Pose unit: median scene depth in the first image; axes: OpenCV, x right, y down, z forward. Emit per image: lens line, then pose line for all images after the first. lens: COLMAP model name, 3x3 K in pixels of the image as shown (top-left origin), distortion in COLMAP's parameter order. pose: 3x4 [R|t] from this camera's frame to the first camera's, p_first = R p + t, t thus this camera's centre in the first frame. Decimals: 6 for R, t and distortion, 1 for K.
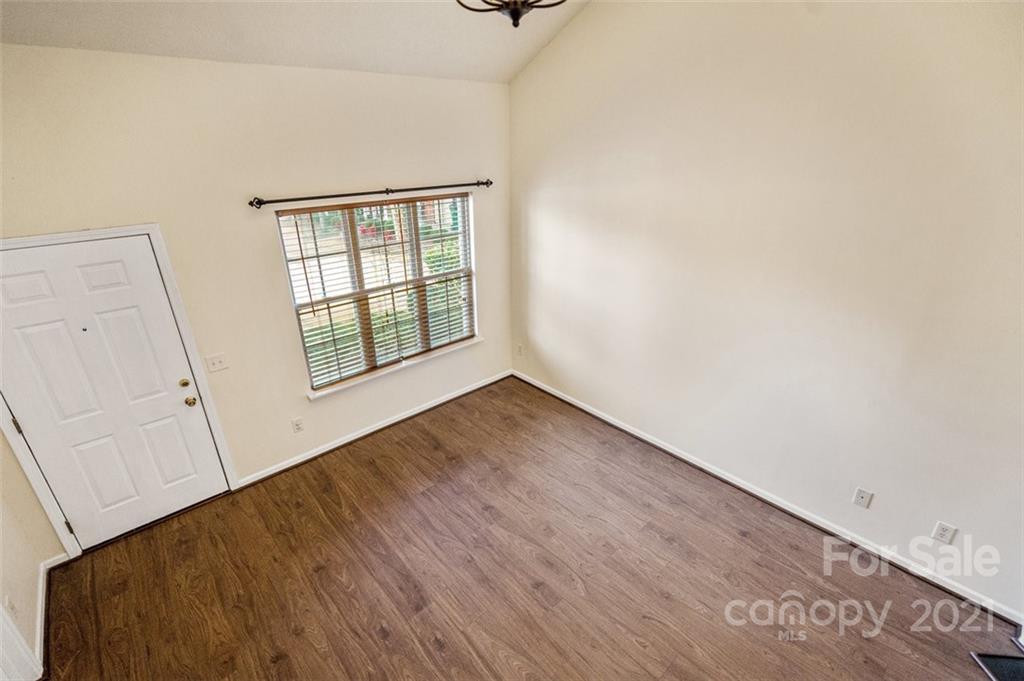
lens RADIAL K [[471.3, 0, 503.3], [0, 471.3, 342.5], [0, 0, 1]] dist [-0.001030, 0.000544]
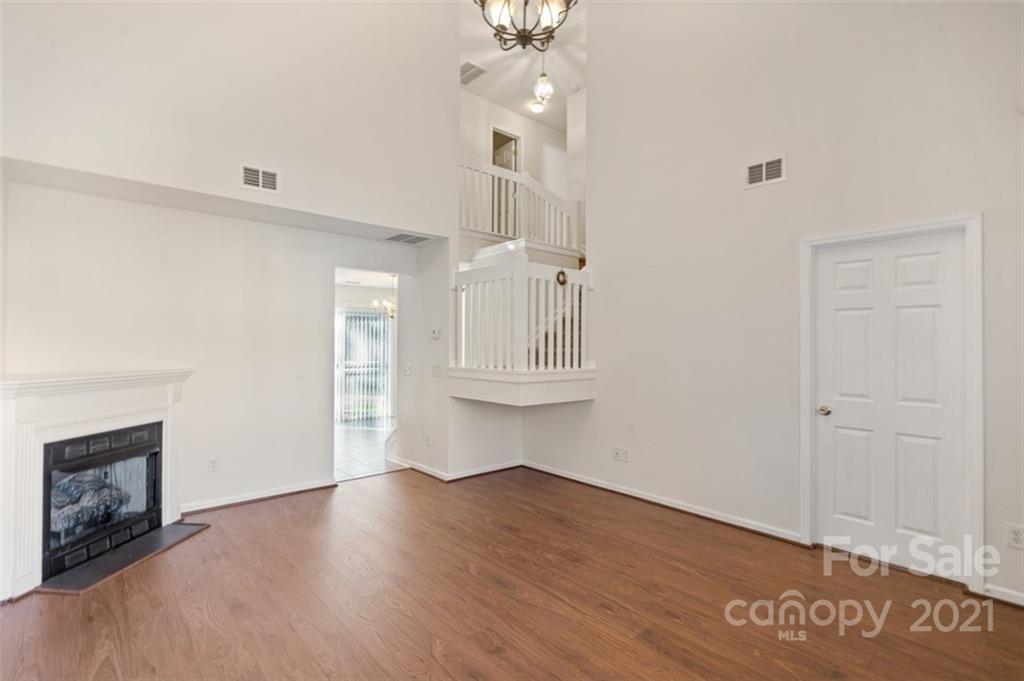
lens RADIAL K [[471.3, 0, 505.0], [0, 471.3, 340.7], [0, 0, 1]] dist [-0.001030, 0.000544]
pose [[-0.999805, 0.019740, 0.000968, 0.044339], [0.018622, 0.924478, 0.380779, -0.173801], [0.006622, 0.380723, -0.924666, 1.314200]]
